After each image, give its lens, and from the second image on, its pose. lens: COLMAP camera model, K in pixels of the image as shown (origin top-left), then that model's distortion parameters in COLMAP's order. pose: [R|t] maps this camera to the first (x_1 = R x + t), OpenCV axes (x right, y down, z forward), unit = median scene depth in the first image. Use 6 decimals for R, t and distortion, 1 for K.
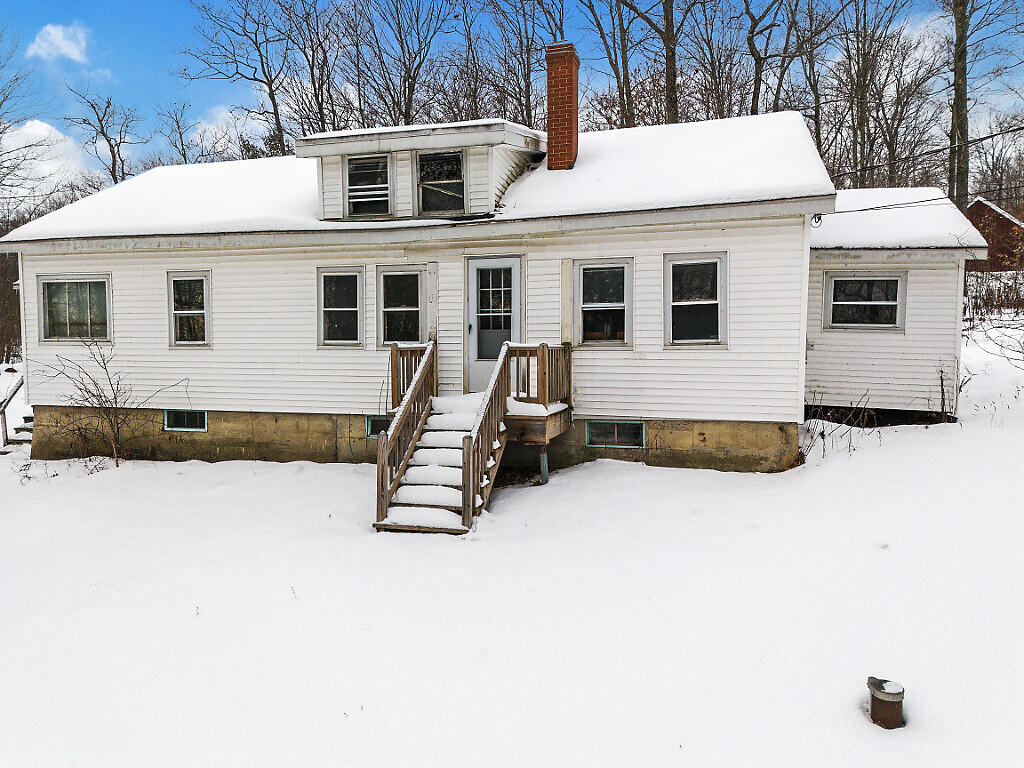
lens RADIAL K [[740.7, 0, 516.9], [0, 740.7, 401.2], [0, 0, 1]] dist [0.066128, -0.046813]
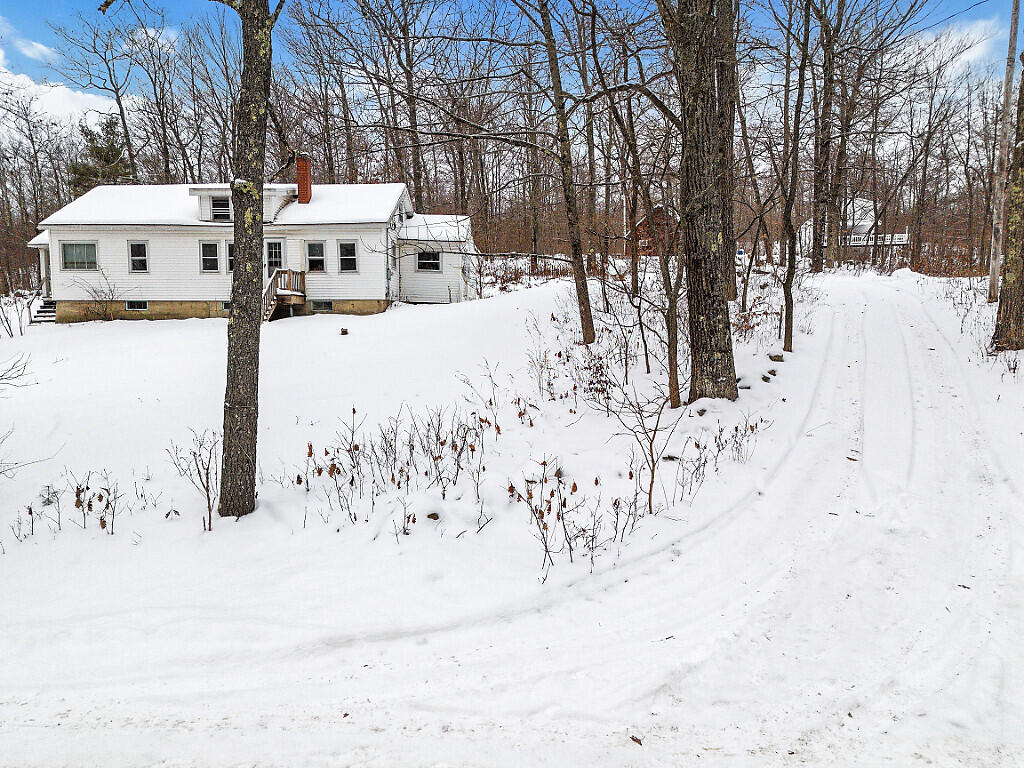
lens RADIAL K [[740.7, 0, 521.2], [0, 740.7, 400.0], [0, 0, 1]] dist [0.066128, -0.046813]
pose [[0.977273, -0.018628, 0.211167, 0.228458], [0.013444, 0.999573, 0.025960, 0.285730], [-0.211560, -0.022531, 0.977105, -1.587647]]
